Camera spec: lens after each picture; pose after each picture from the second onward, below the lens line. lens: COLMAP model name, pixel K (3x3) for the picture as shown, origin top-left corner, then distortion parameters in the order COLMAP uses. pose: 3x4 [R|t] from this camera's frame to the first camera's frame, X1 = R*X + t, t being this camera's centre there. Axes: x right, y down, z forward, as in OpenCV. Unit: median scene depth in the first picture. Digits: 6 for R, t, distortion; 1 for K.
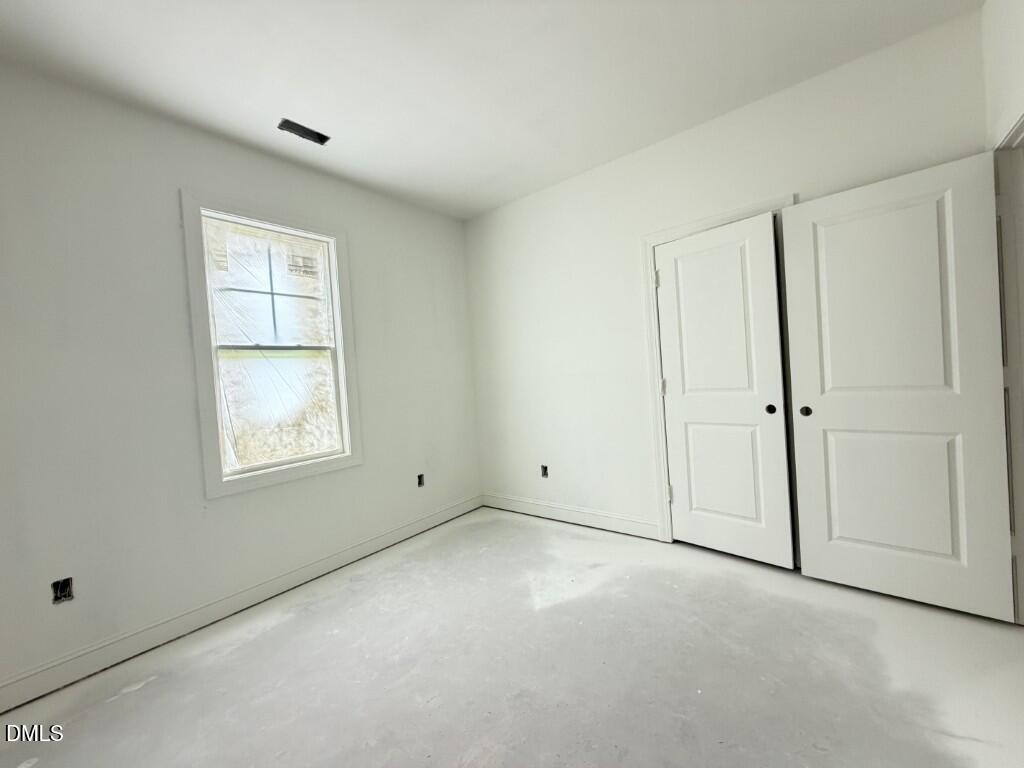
lens RADIAL K [[388.7, 0, 512.0], [0, 388.7, 384.0], [0, 0, 1]] dist [-0.000452, 0.000001]
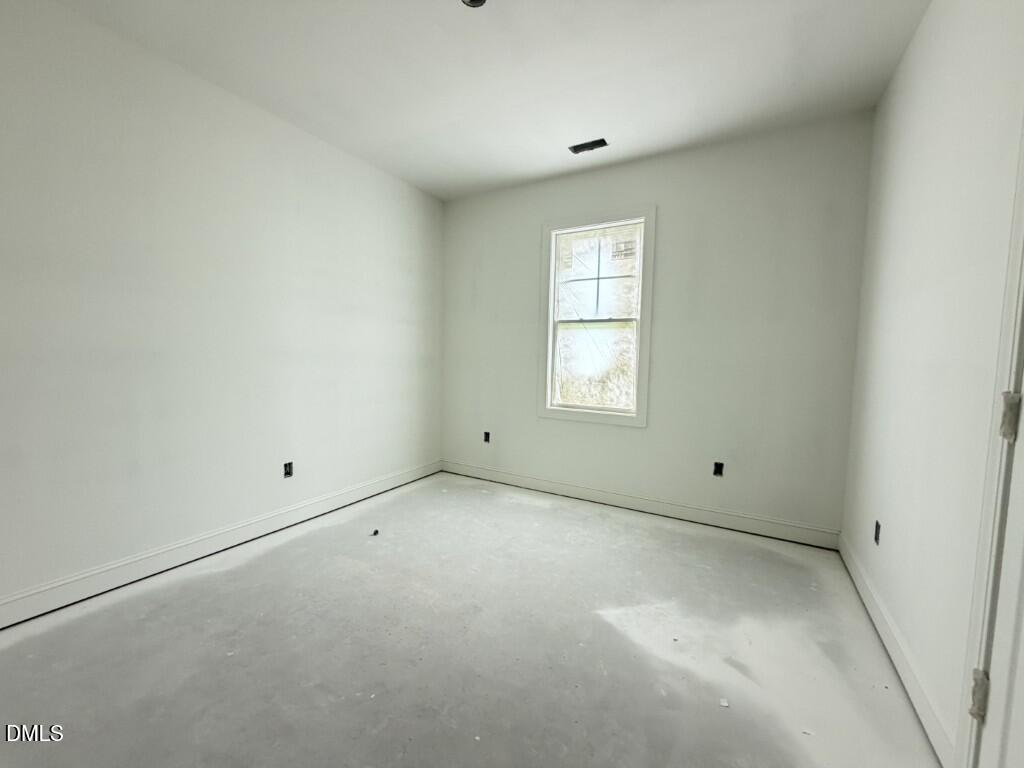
lens RADIAL K [[386.7, 0, 507.3], [0, 386.7, 379.4], [0, 0, 1]] dist [0.000760, -0.000006]
pose [[0.198556, 0.134829, -0.970771, 0.606692], [-0.055002, 0.990464, 0.126314, -0.044385], [0.978545, 0.028314, 0.204079, 0.437519]]
